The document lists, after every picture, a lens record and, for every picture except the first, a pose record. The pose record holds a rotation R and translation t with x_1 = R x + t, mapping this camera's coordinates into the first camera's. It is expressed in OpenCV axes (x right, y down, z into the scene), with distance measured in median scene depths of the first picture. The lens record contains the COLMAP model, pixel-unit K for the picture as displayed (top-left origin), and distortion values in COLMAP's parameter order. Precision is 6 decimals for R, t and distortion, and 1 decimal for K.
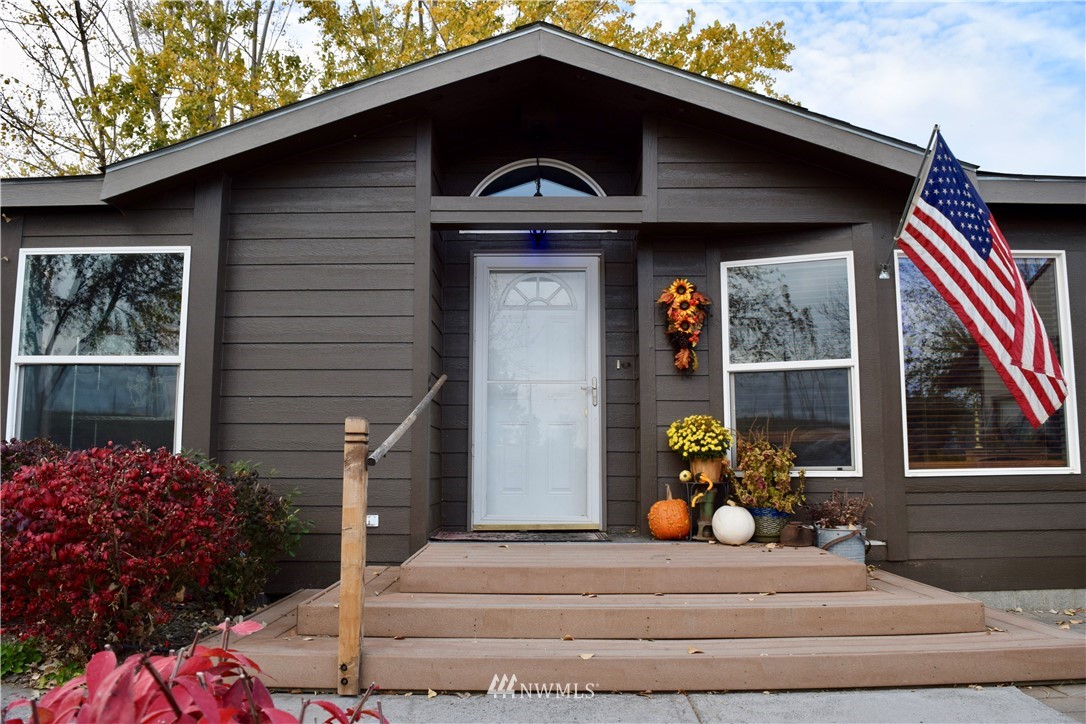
lens RADIAL K [[854.0, 0, 543.9], [0, 854.0, 356.6], [0, 0, 1]] dist [-0.090419, 0.011623]
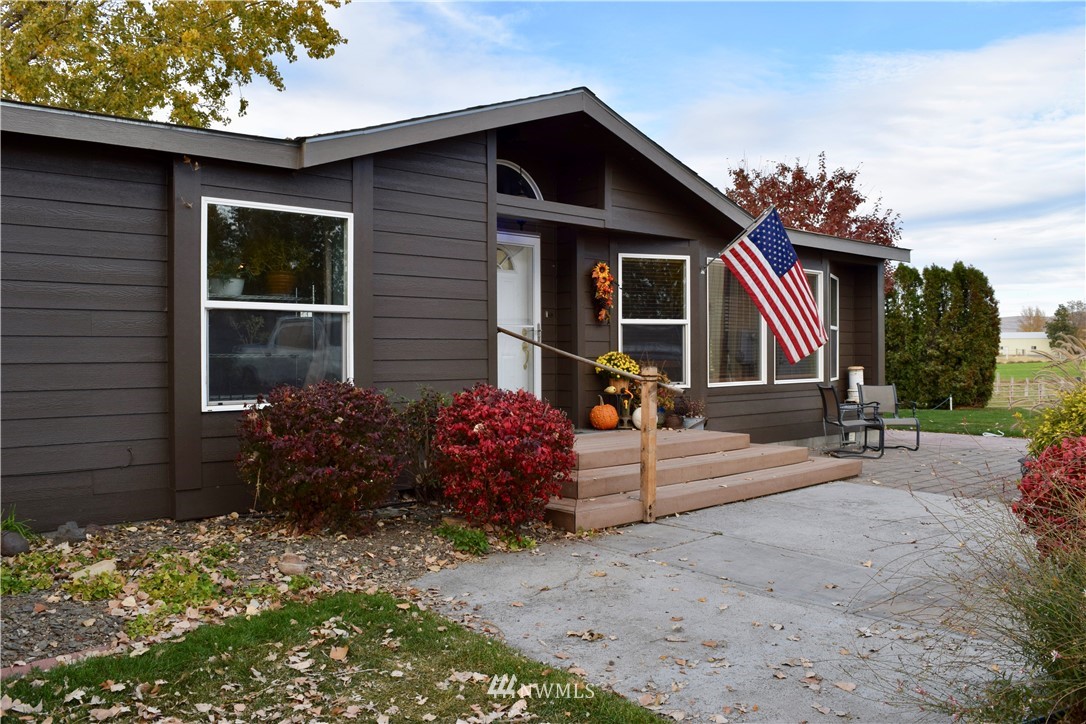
lens RADIAL K [[854.0, 0, 540.3], [0, 854.0, 361.6], [0, 0, 1]] dist [-0.090419, 0.011623]
pose [[0.736679, -0.010598, 0.676160, -1.045827], [-0.075527, 0.992332, 0.097842, -0.061121], [-0.672012, -0.123146, 0.730230, -0.077664]]
